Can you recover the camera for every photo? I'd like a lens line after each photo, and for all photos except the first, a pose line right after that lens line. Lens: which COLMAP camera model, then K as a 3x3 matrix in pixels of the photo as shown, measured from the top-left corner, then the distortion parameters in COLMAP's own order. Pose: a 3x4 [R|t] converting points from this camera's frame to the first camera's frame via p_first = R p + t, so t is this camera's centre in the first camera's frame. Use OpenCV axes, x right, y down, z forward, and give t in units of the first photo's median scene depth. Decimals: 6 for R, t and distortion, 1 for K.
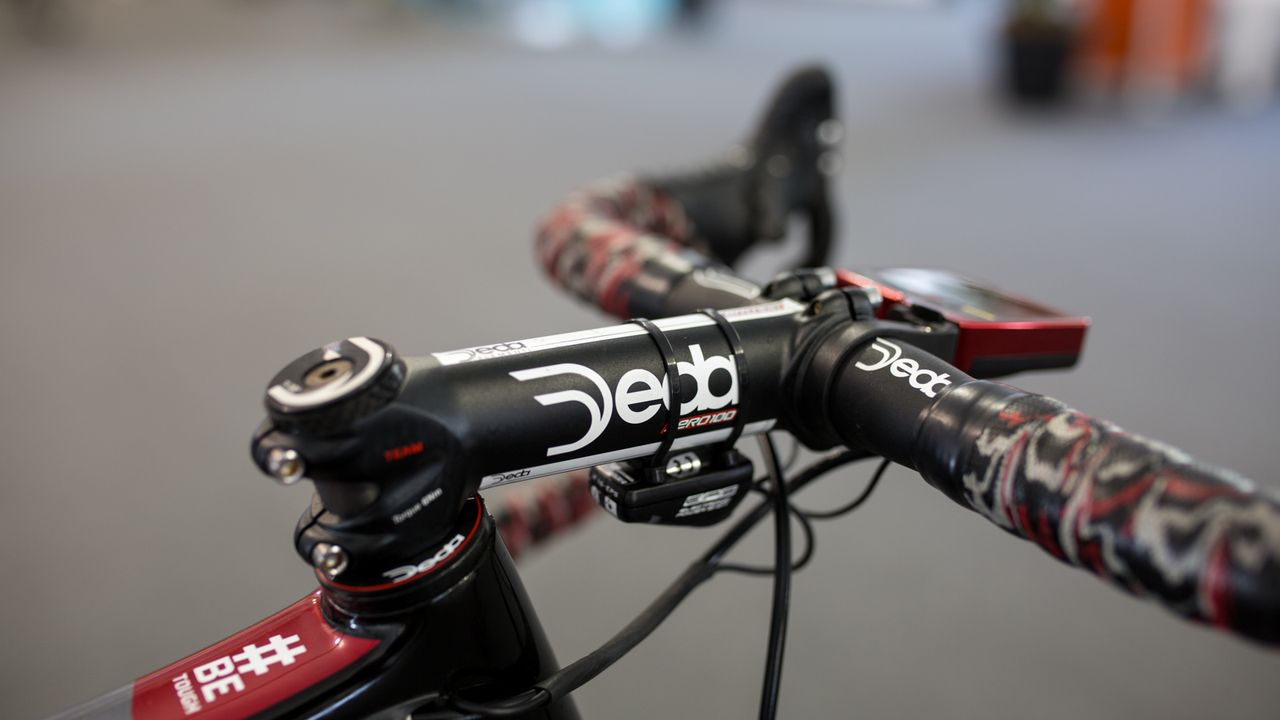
lens RADIAL K [[1282.4, 0, 642.4], [0, 1282.4, 361.3], [0, 0, 1]] dist [-0.045307, 0.000000]
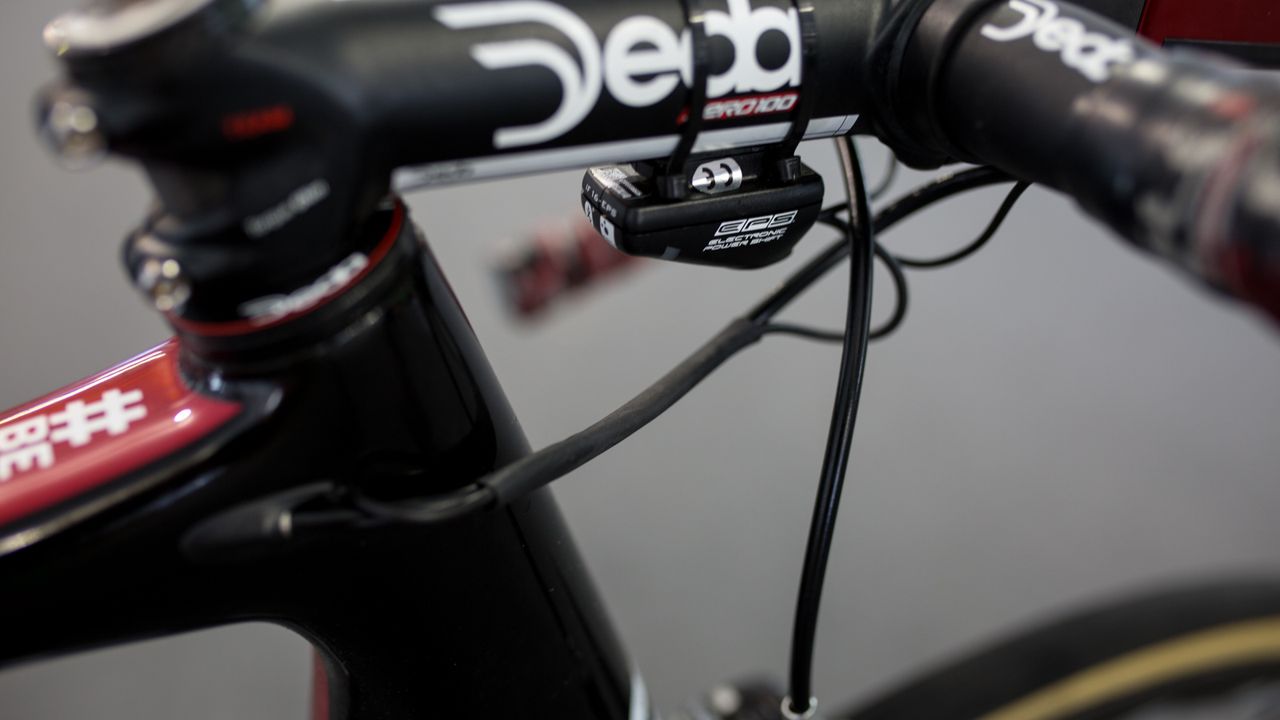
lens RADIAL K [[1282.4, 0, 639.6], [0, 1282.4, 326.2], [0, 0, 1]] dist [-0.045307, 0.000000]
pose [[0.994155, 0.047931, -0.096734, 0.064448], [-0.032627, 0.987531, 0.154006, 0.059259], [0.102909, -0.149950, 0.983323, 0.327314]]
